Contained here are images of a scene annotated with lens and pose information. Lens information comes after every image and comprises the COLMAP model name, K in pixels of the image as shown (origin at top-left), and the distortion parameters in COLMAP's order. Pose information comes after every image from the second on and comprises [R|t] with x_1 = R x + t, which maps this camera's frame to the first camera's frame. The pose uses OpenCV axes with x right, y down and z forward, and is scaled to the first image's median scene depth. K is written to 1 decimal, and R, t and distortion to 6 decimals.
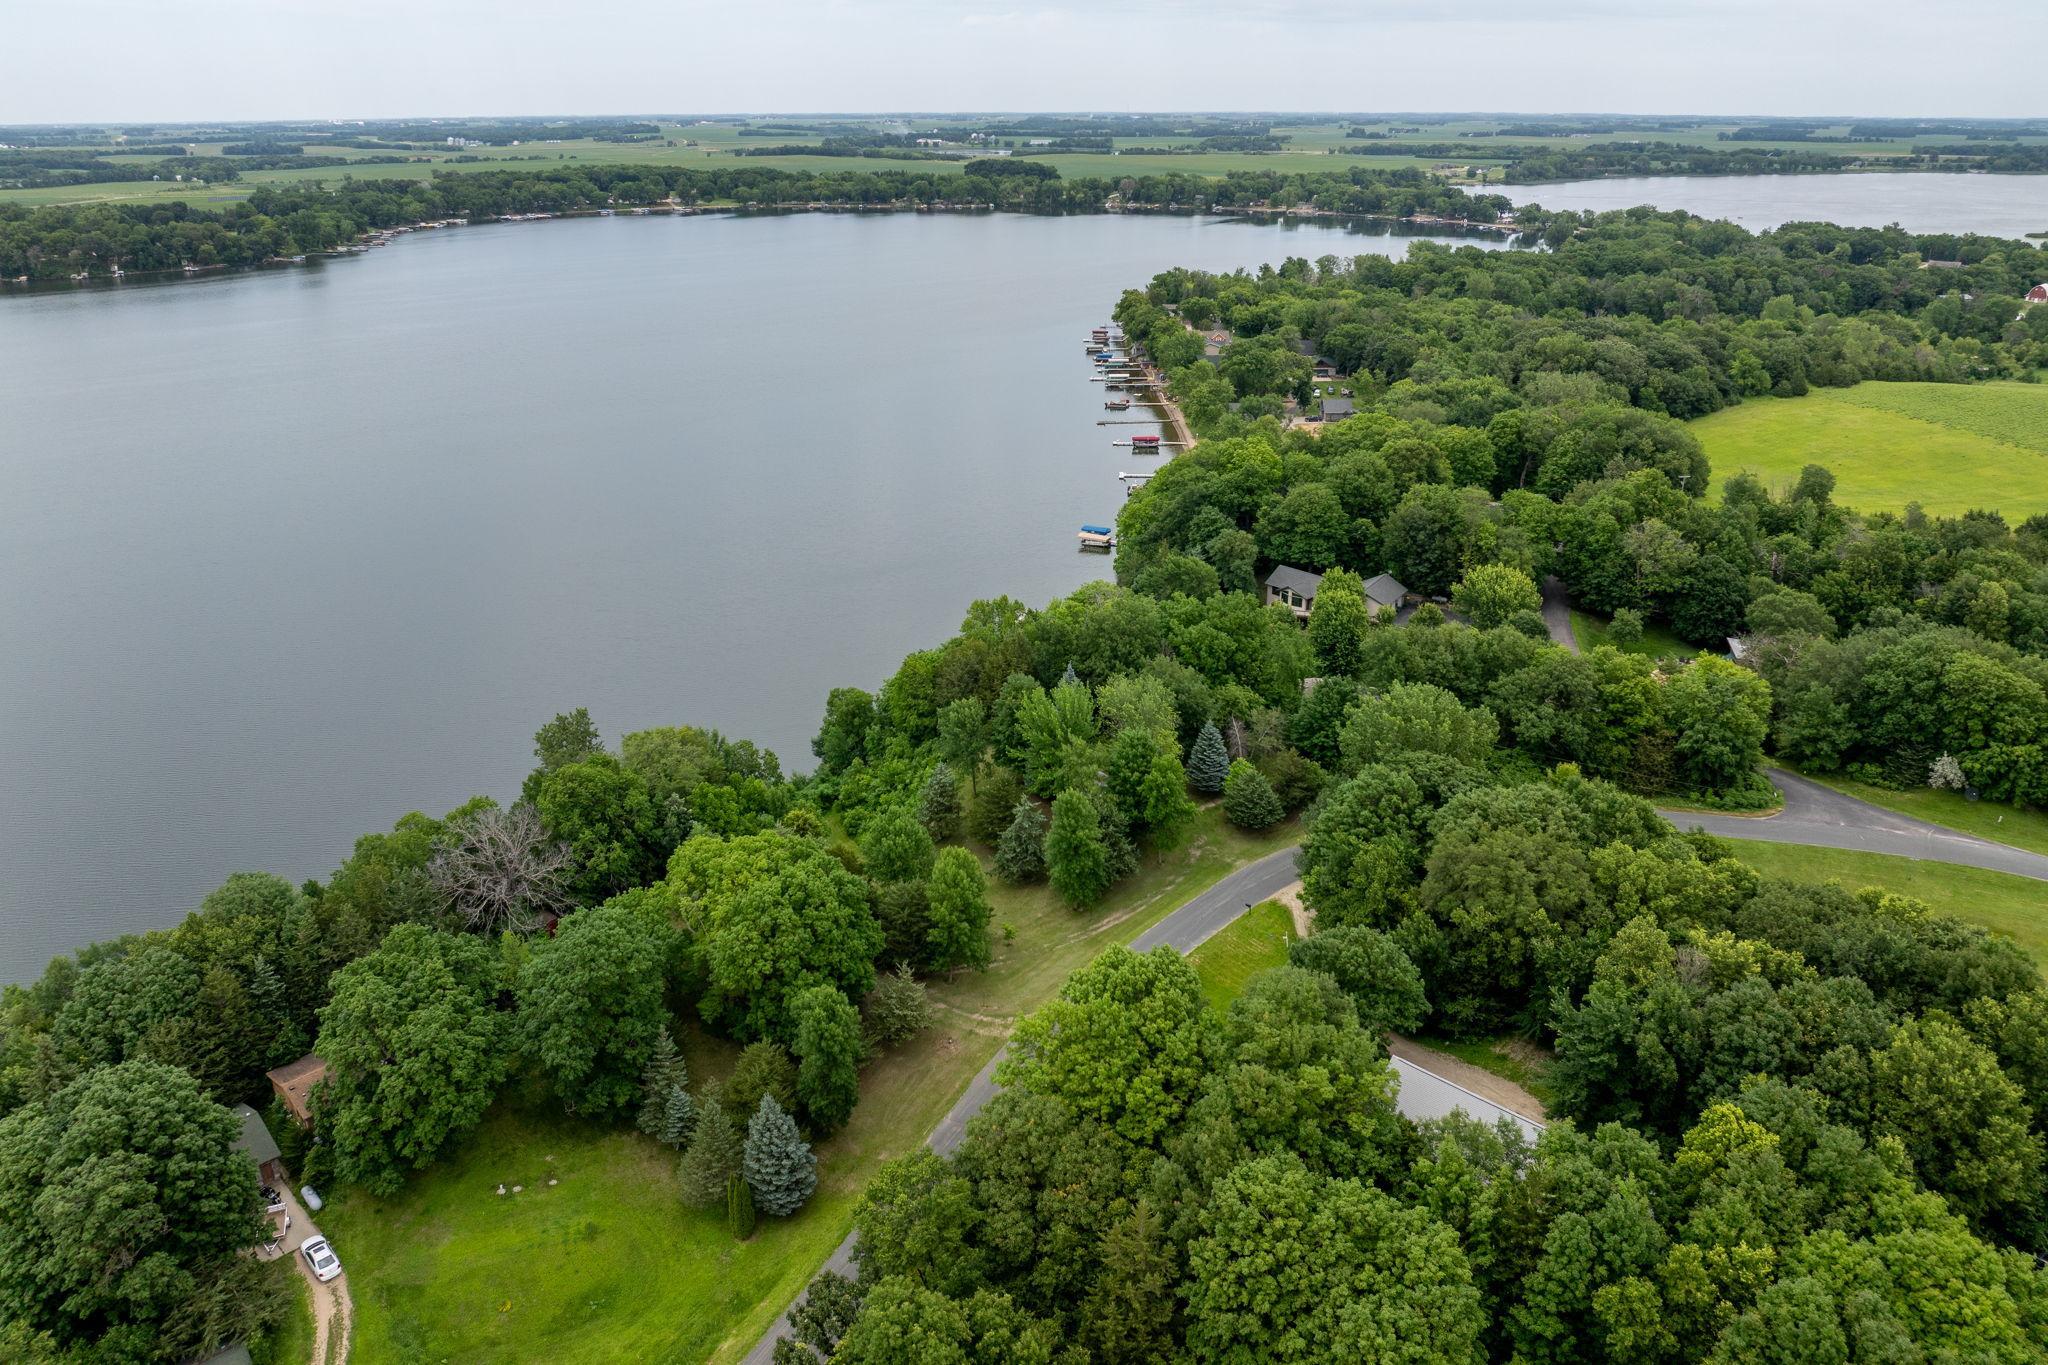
lens RADIAL K [[1448.9, 0, 1032.6], [0, 1448.9, 588.4], [0, 0, 1]] dist [-0.042480, 0.007438]
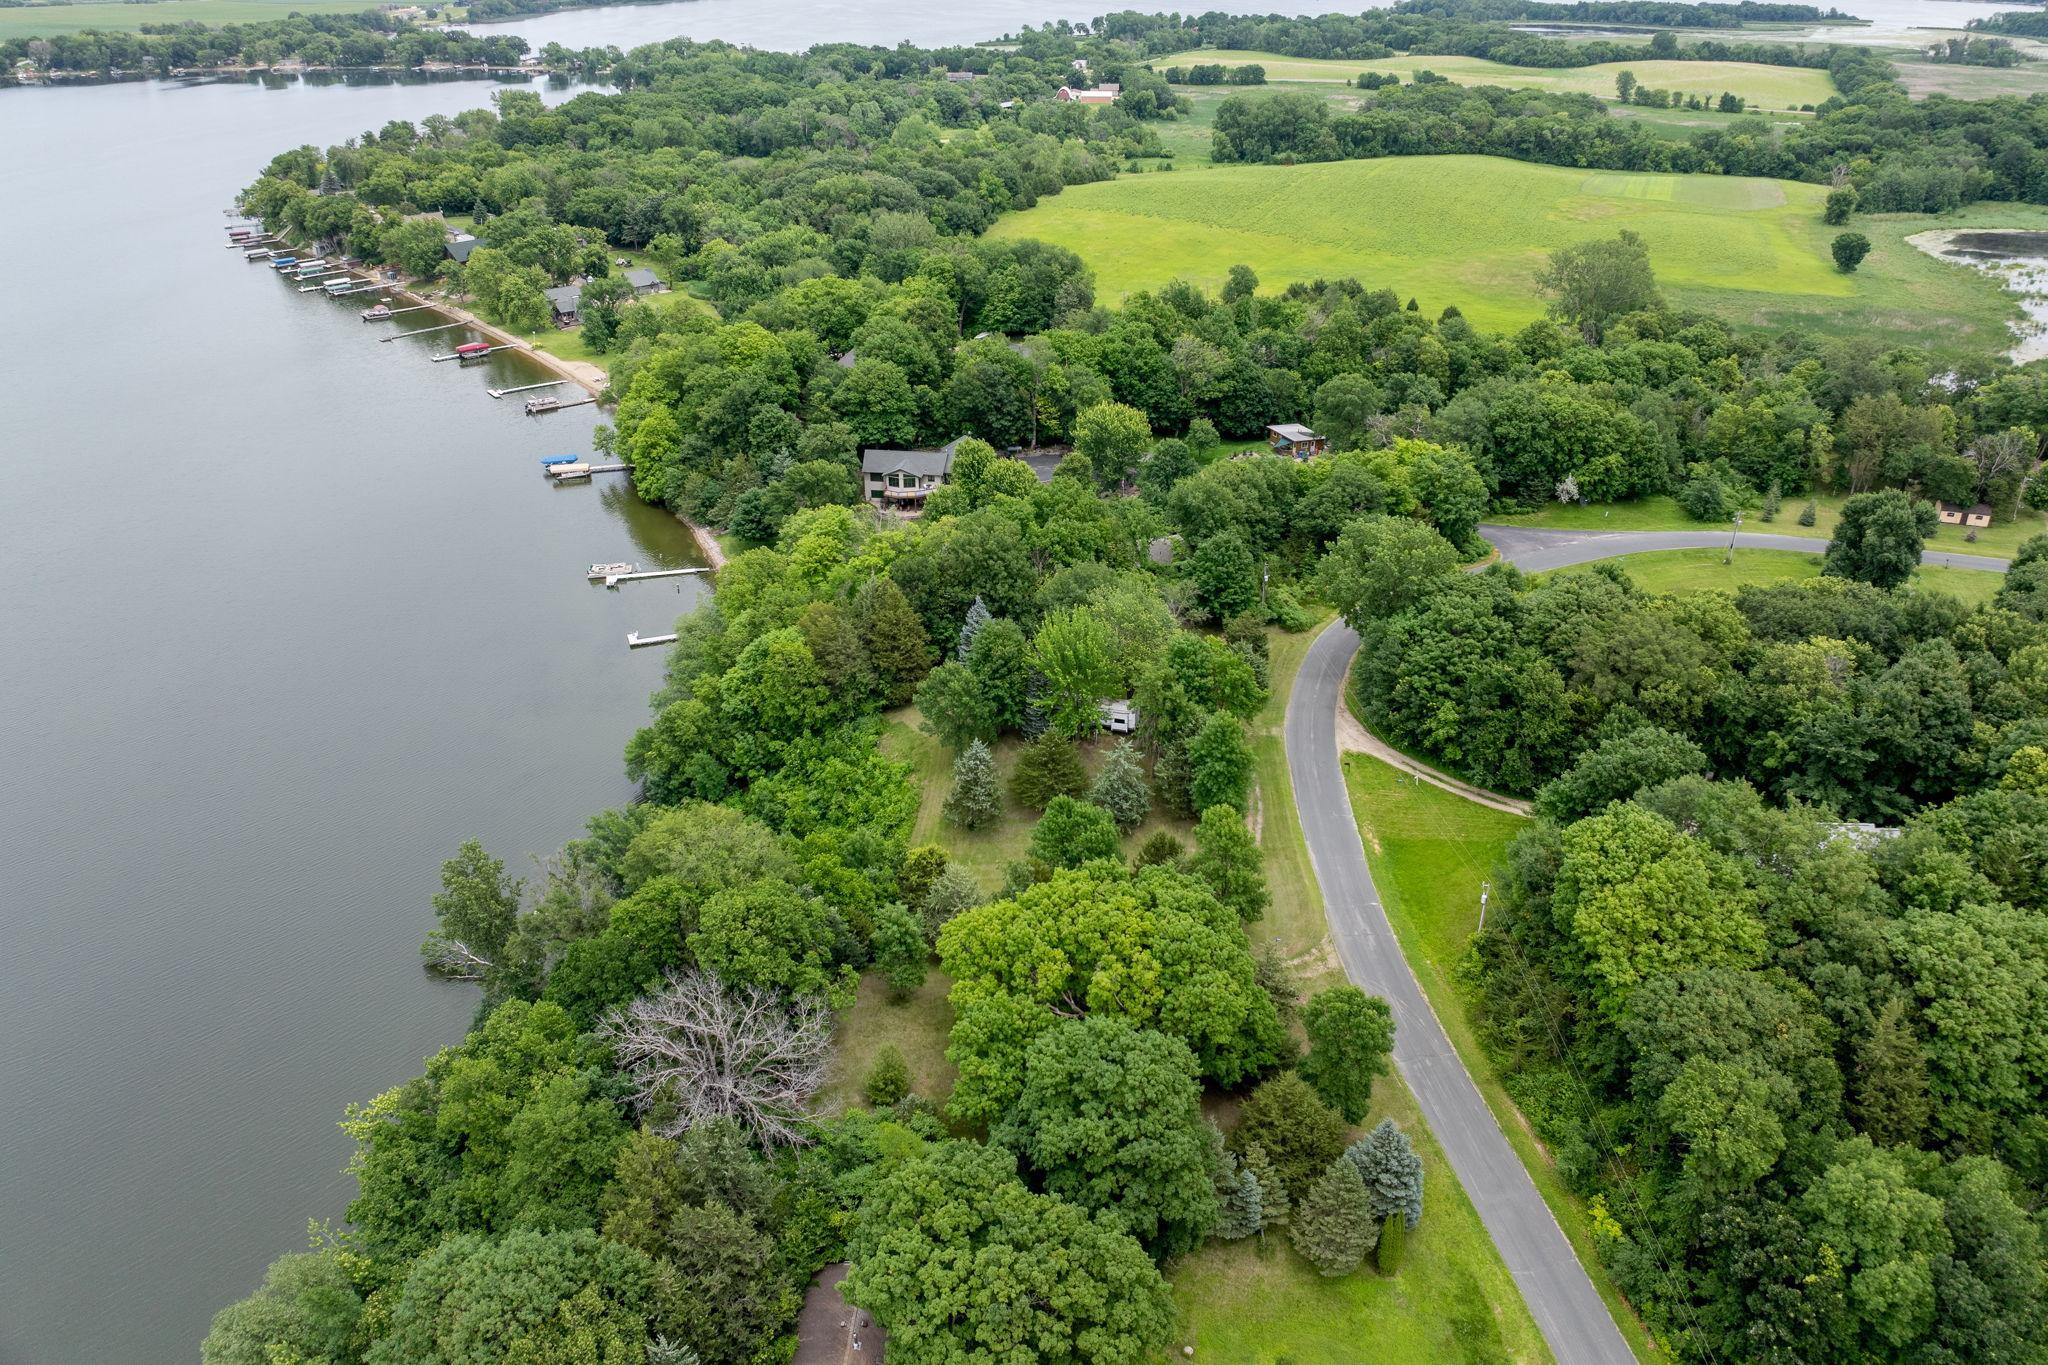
lens RADIAL K [[1448.9, 0, 1032.6], [0, 1448.9, 588.4], [0, 0, 1]] dist [-0.042480, 0.007438]
pose [[0.757941, -0.270248, 0.593710, -0.343995], [0.206272, 0.962738, 0.174892, -0.073844], [-0.618851, -0.010092, 0.785443, 0.186943]]
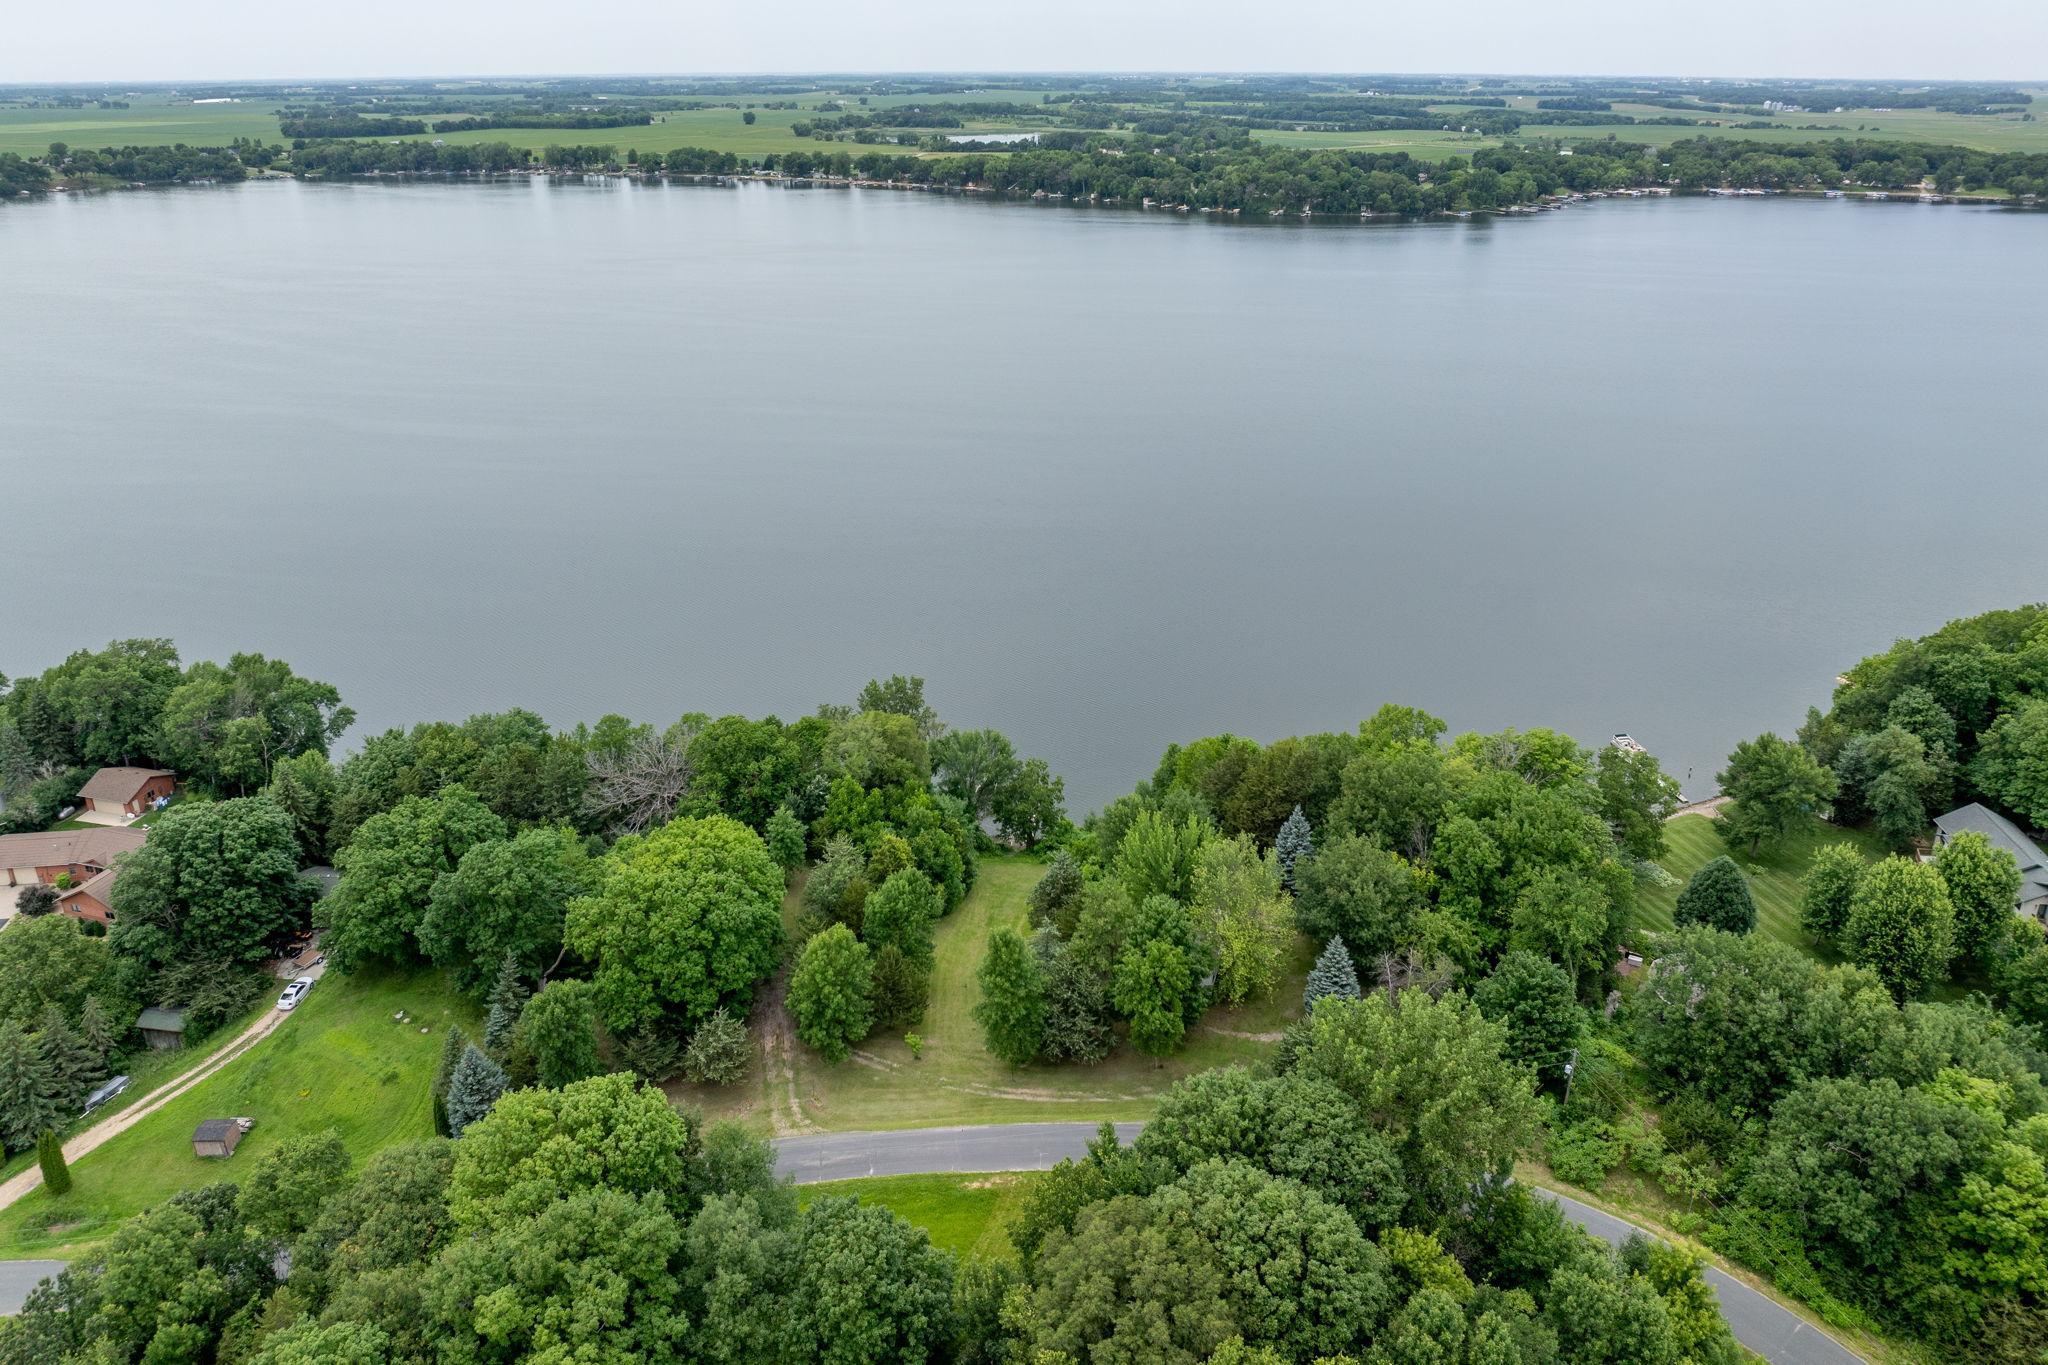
lens RADIAL K [[1448.9, 0, 1032.6], [0, 1448.9, 588.4], [0, 0, 1]] dist [-0.042480, 0.007438]
pose [[0.658717, 0.258261, -0.706677, 0.332224], [-0.239119, 0.962406, 0.128829, -0.094977], [0.713382, 0.084118, 0.695708, 0.222967]]
